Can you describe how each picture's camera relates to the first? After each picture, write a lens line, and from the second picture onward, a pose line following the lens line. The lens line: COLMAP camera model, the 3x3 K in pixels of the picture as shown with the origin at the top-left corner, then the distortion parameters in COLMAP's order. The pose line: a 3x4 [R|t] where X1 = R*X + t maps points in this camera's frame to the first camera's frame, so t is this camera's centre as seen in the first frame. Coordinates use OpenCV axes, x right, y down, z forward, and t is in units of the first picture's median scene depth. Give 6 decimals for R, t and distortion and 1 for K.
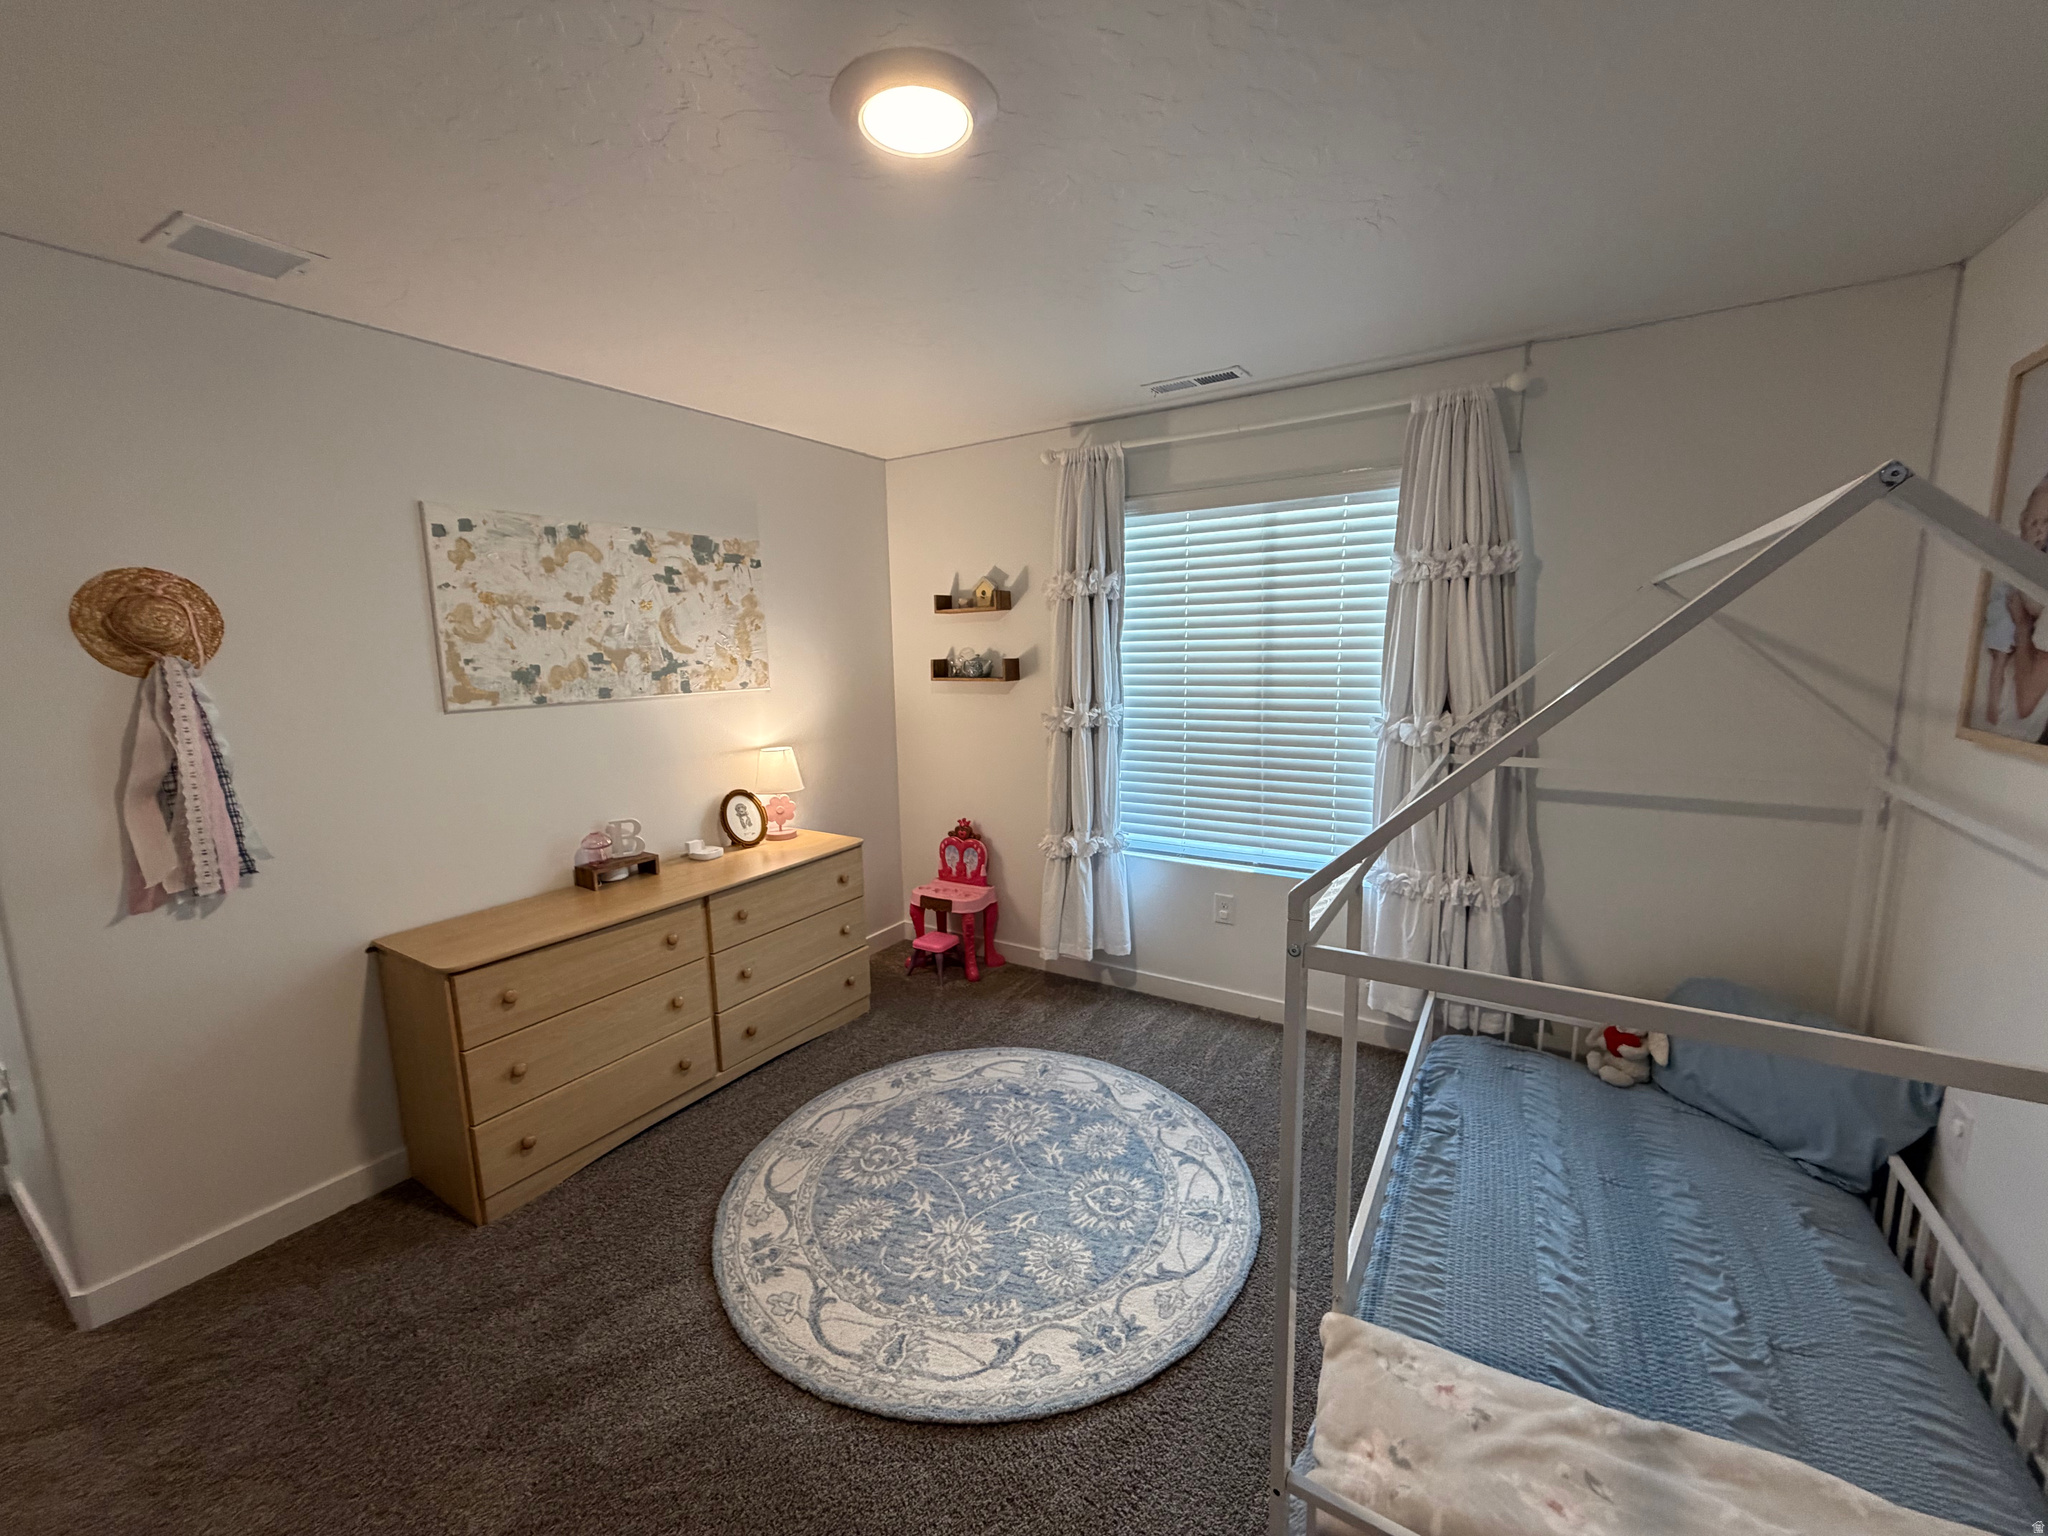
lens RADIAL K [[817.9, 0, 1018.8], [0, 817.9, 767.9], [0, 0, 1]] dist [-0.000725, 0.000245]
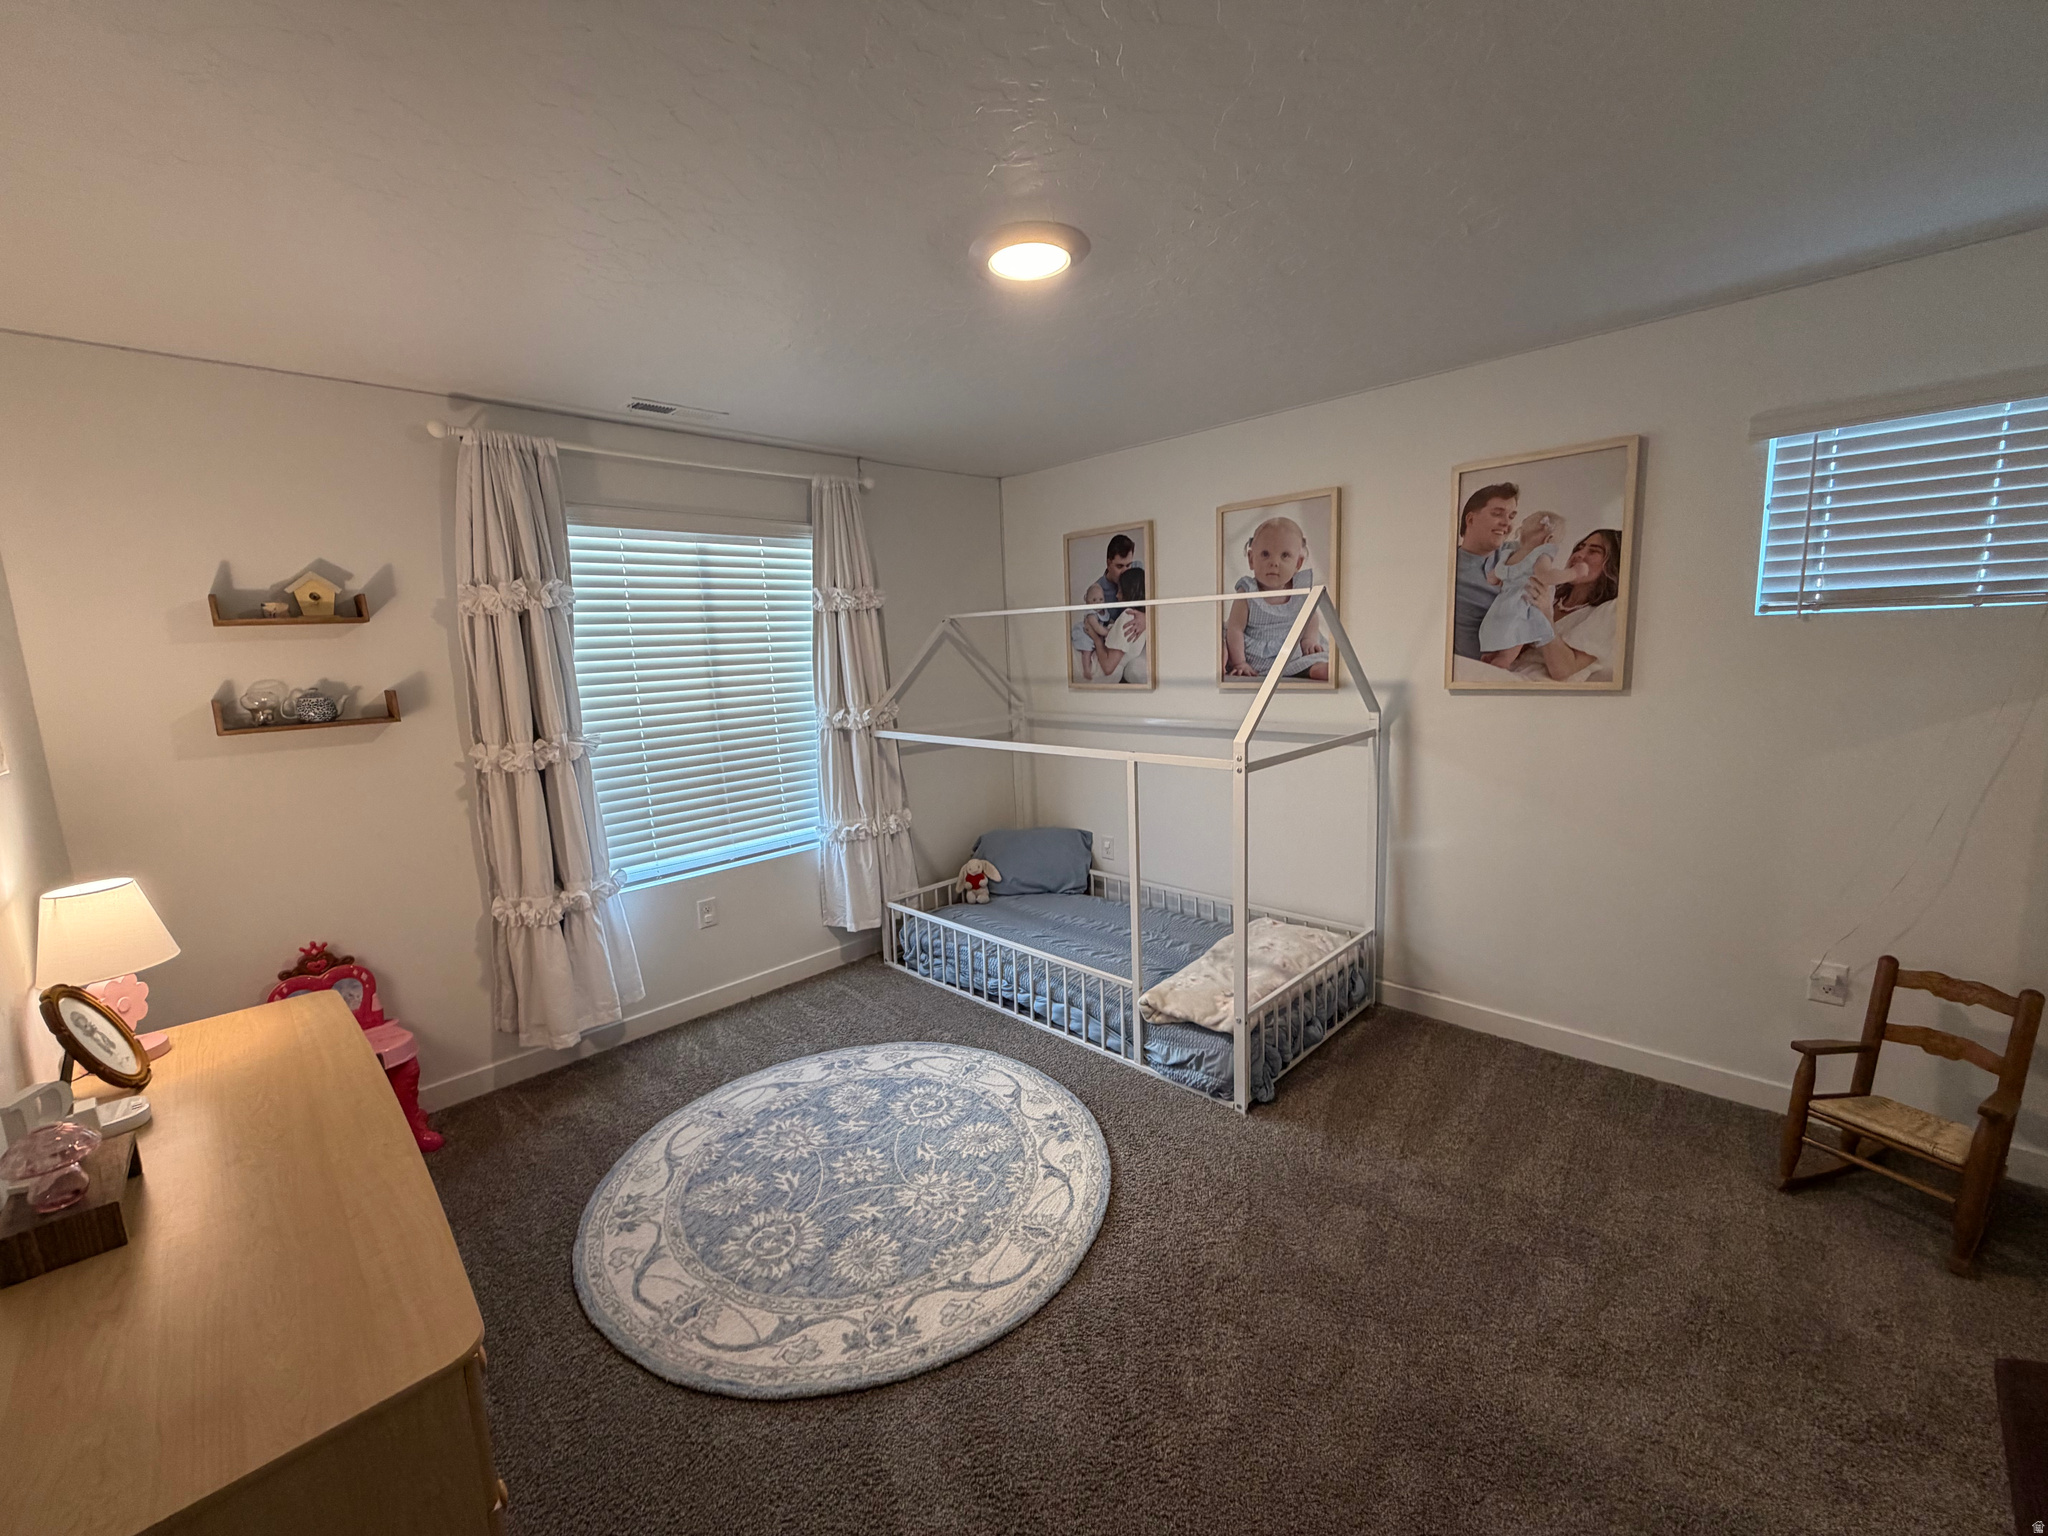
lens RADIAL K [[817.9, 0, 1018.8], [0, 817.9, 767.9], [0, 0, 1]] dist [-0.000725, 0.000245]
pose [[0.213998, -0.138863, 0.966914, -0.826203], [0.184601, 0.977757, 0.099565, -0.050993], [-0.959233, 0.157186, 0.234872, 0.433110]]
